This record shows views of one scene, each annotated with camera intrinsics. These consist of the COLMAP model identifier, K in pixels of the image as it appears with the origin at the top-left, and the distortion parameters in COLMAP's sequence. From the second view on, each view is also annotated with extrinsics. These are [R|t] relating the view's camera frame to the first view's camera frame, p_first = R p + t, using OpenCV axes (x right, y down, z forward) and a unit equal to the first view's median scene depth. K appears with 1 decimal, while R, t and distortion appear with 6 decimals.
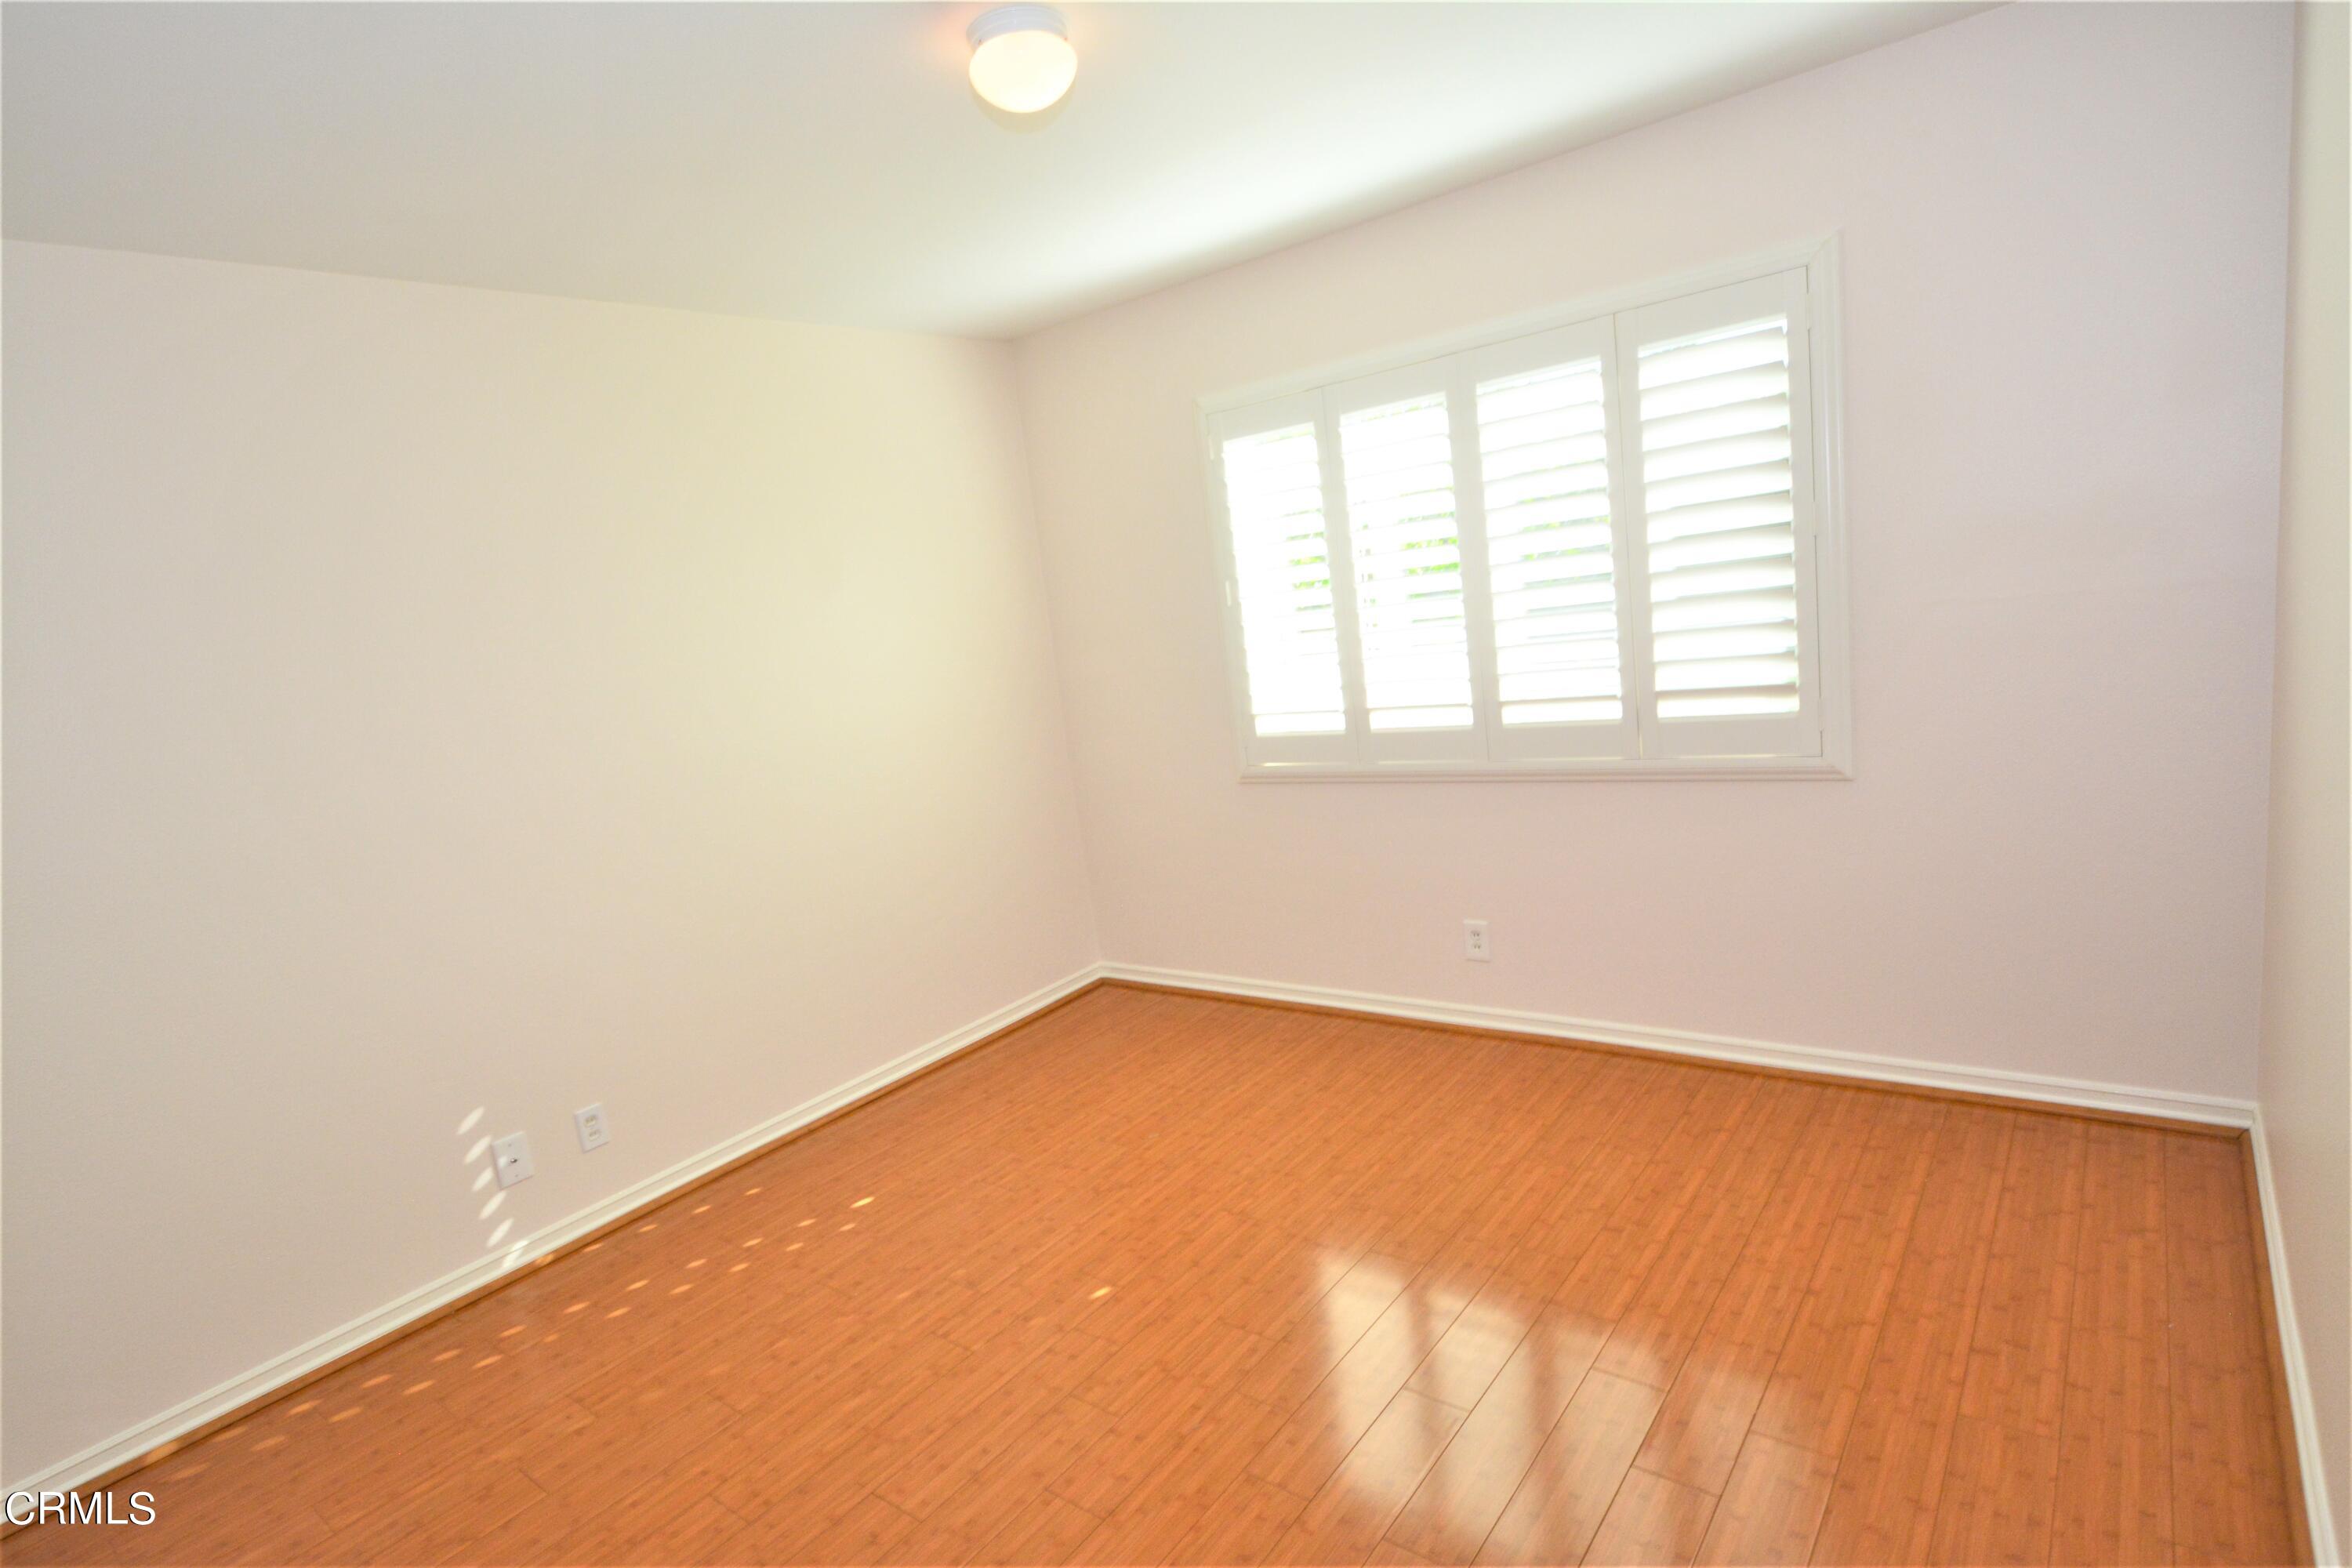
lens RADIAL K [[1194.4, 0, 1187.5], [0, 1194.4, 812.7], [0, 0, 1]] dist [0.000015, -0.009972]
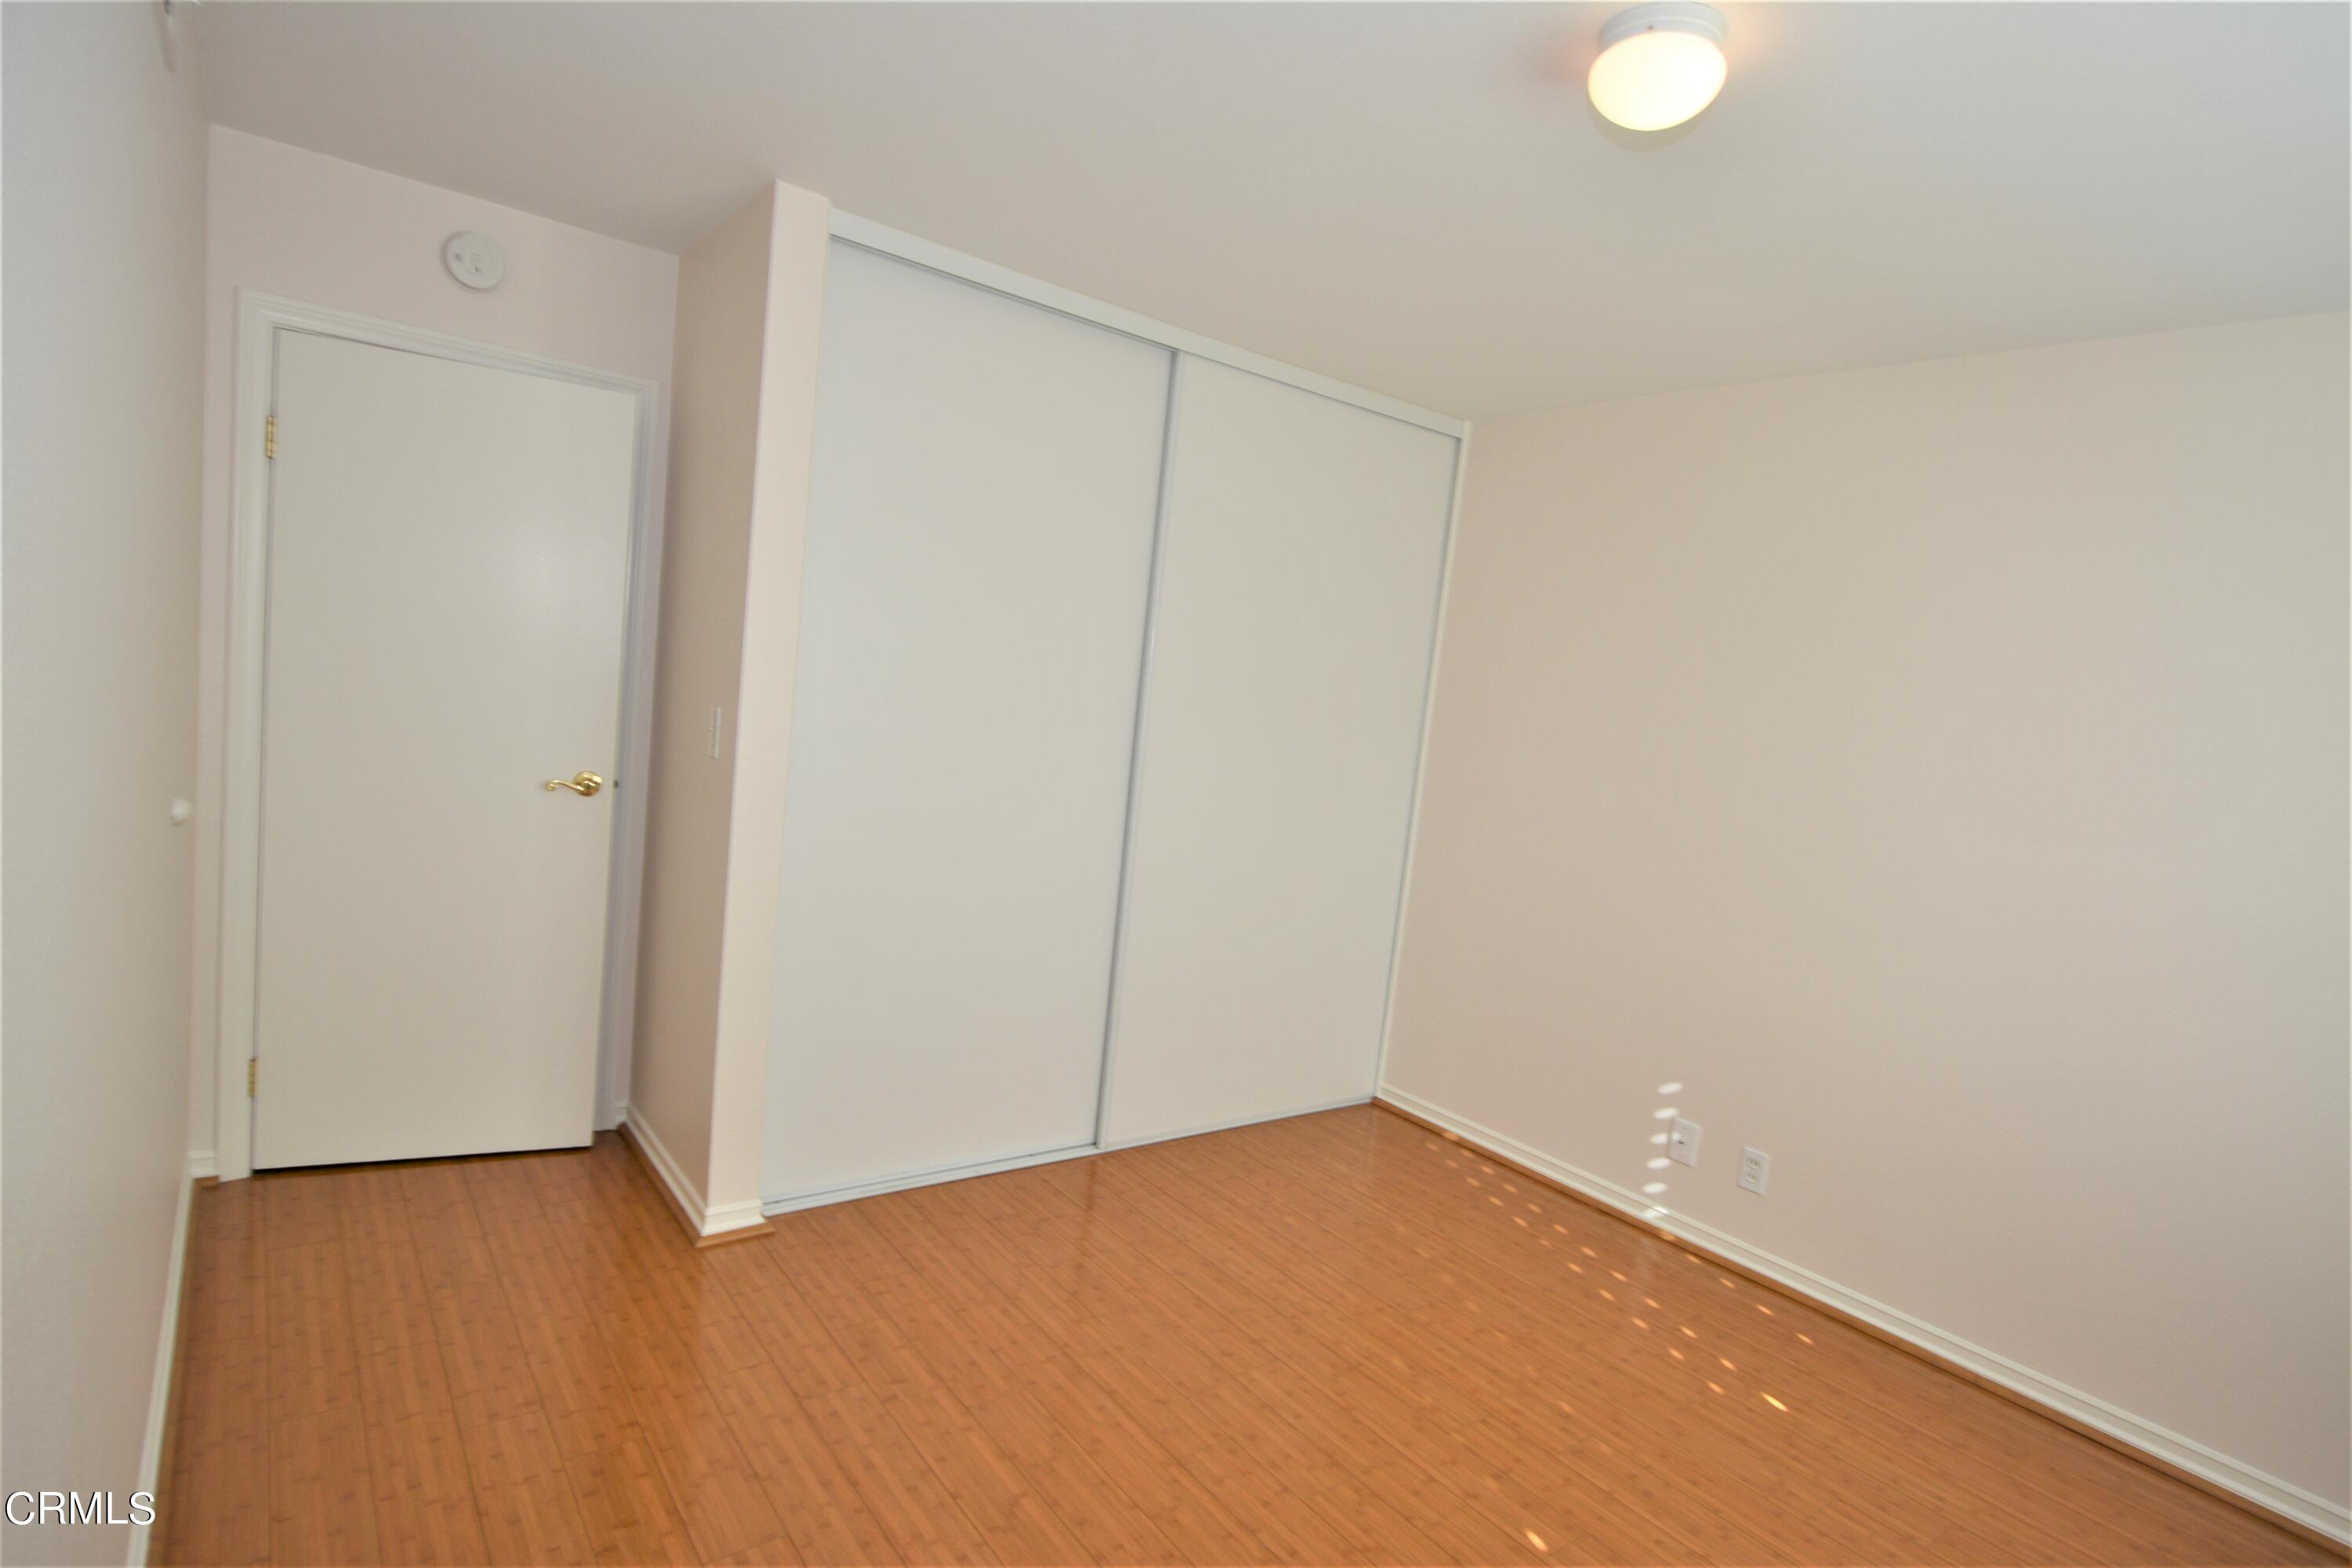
lens RADIAL K [[1194.4, 0, 1187.5], [0, 1194.4, 812.7], [0, 0, 1]] dist [0.000015, -0.009972]
pose [[-0.262705, 0.205488, -0.942741, 0.618899], [-0.254814, 0.927596, 0.273194, -0.208020], [0.930621, 0.311993, -0.191323, 0.739368]]
